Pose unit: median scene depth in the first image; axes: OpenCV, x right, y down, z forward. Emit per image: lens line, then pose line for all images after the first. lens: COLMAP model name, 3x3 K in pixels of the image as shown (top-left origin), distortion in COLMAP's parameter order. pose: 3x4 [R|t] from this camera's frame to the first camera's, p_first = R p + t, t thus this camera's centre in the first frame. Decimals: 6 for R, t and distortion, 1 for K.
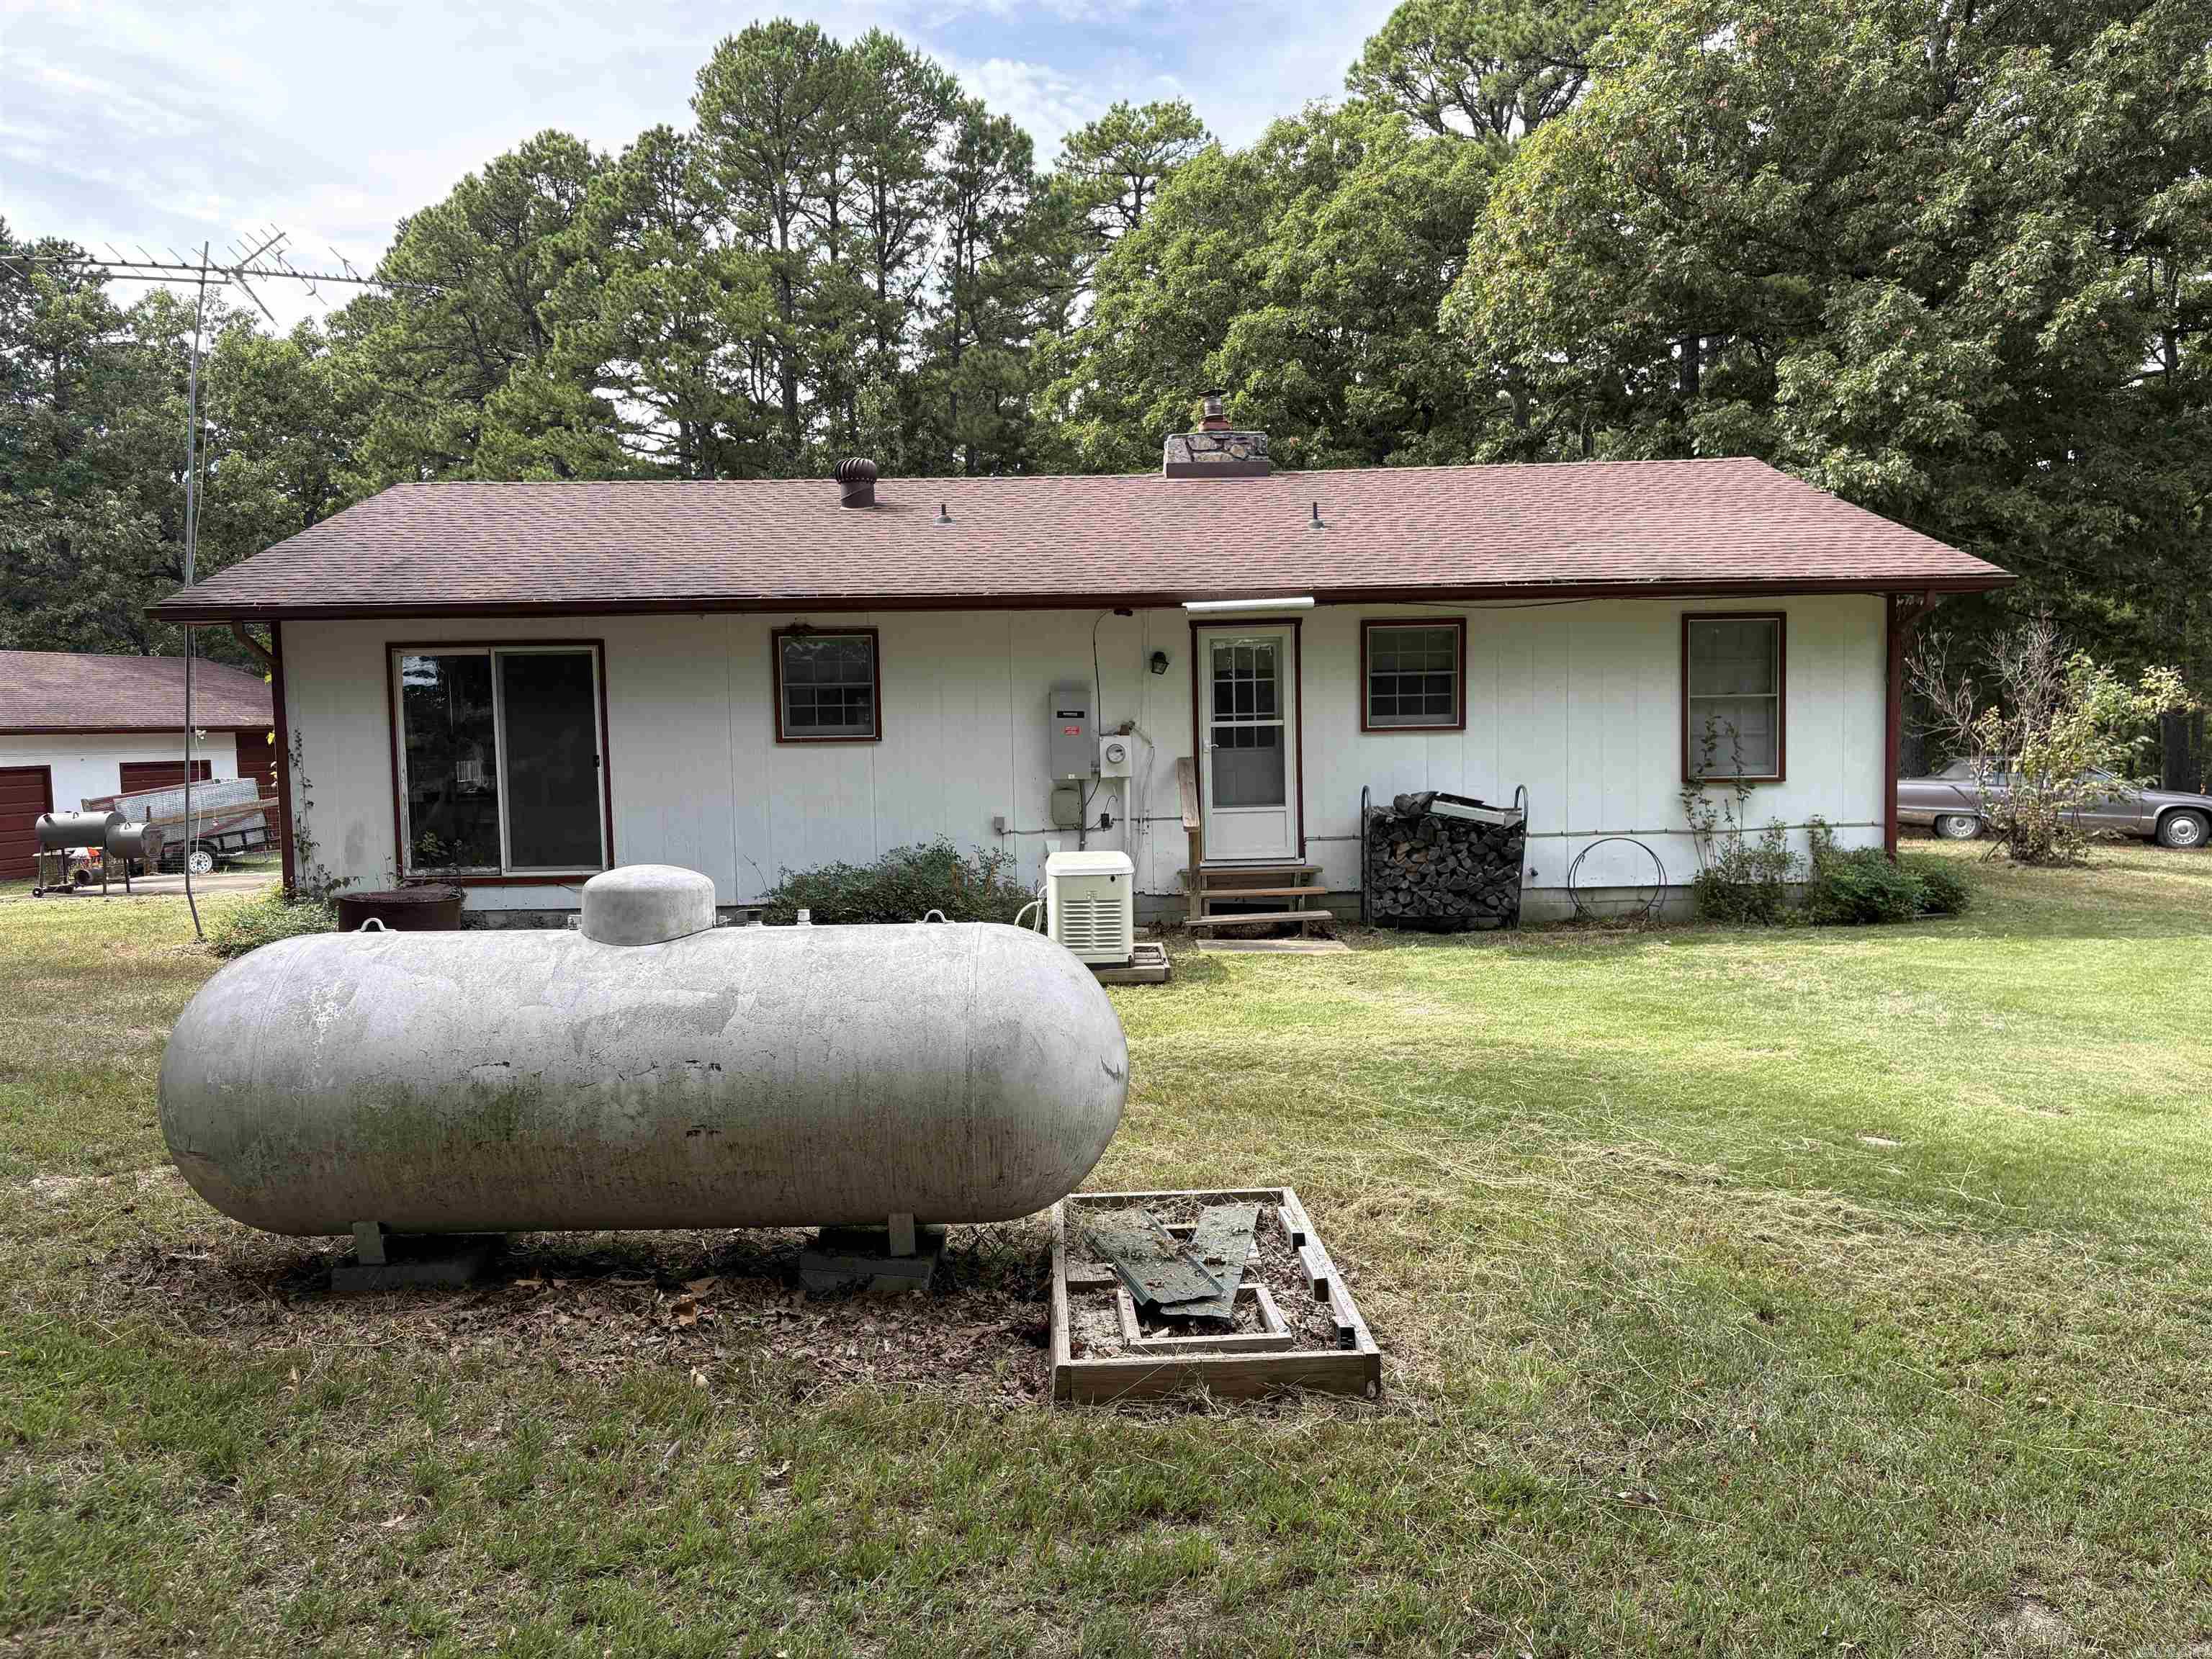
lens RADIAL K [[1704.8, 0, 1108.1], [0, 1704.8, 835.8], [0, 0, 1]] dist [0.046461, 0.000891]
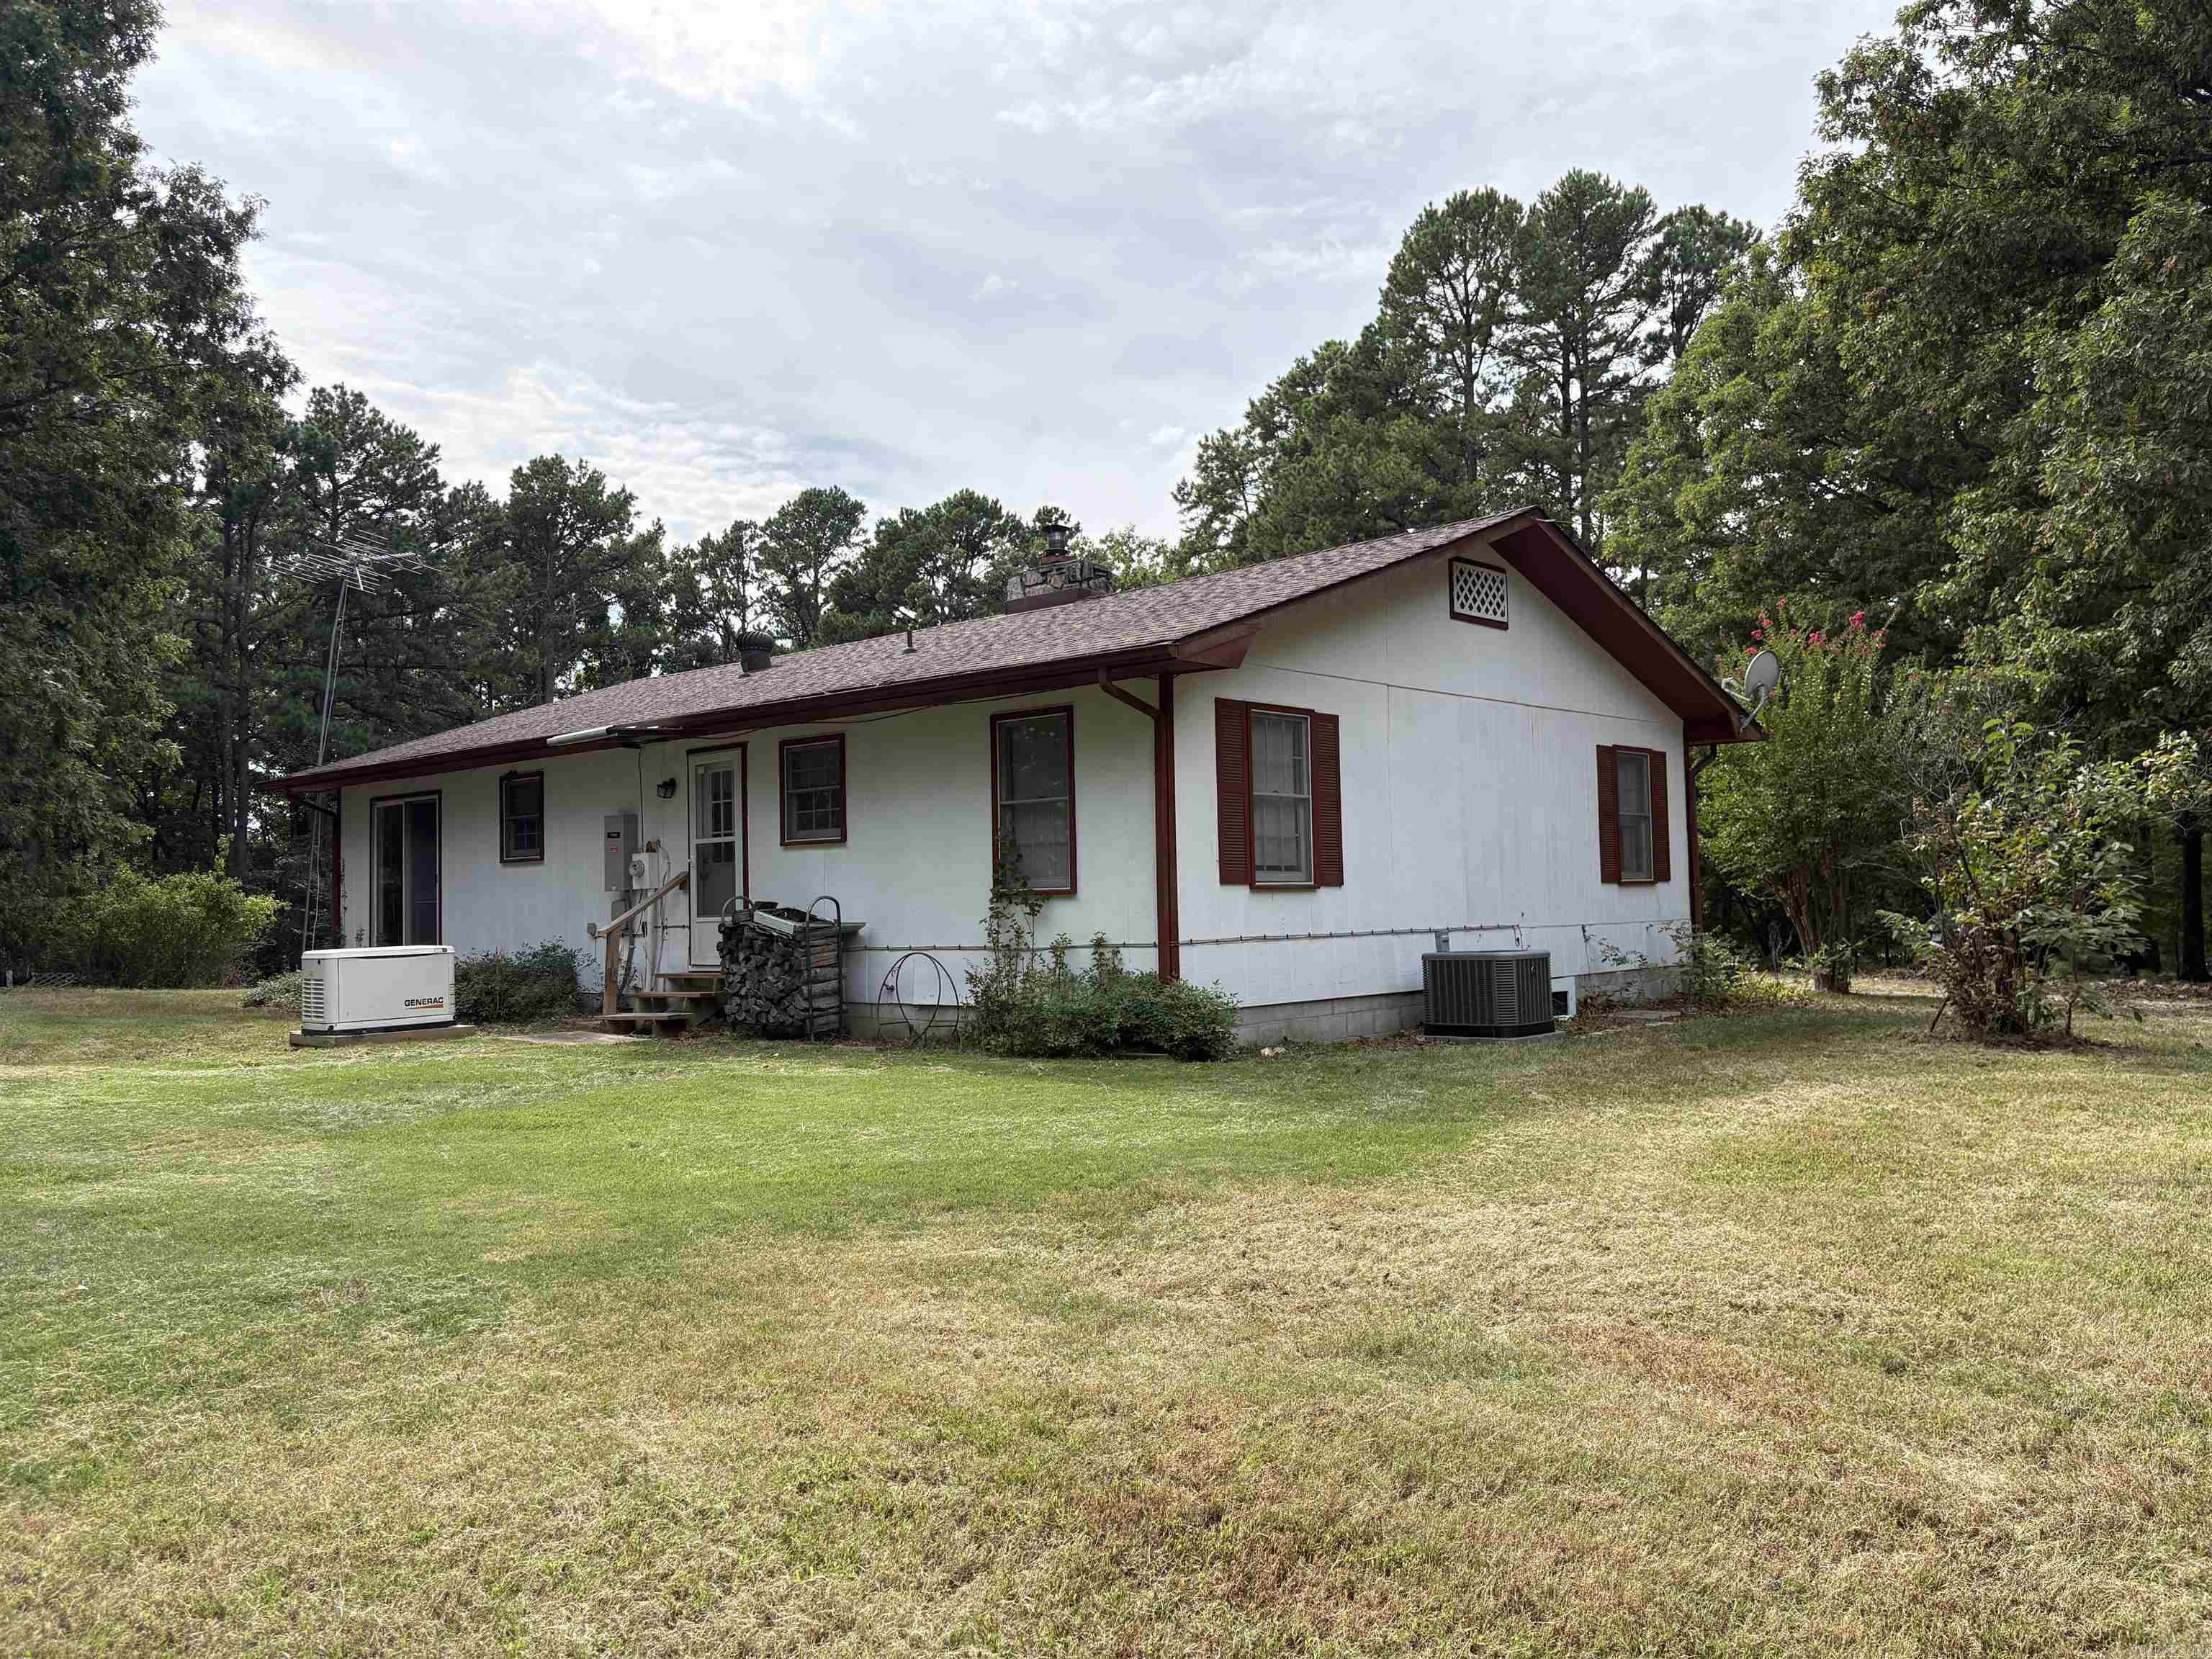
lens RADIAL K [[1704.8, 0, 1105.0], [0, 1704.8, 841.3], [0, 0, 1]] dist [0.046461, 0.000891]
pose [[0.727729, -0.020783, -0.685550, 1.015952], [-0.041999, 0.996315, -0.074788, 0.006333], [0.684578, 0.083218, 0.724174, 0.372377]]
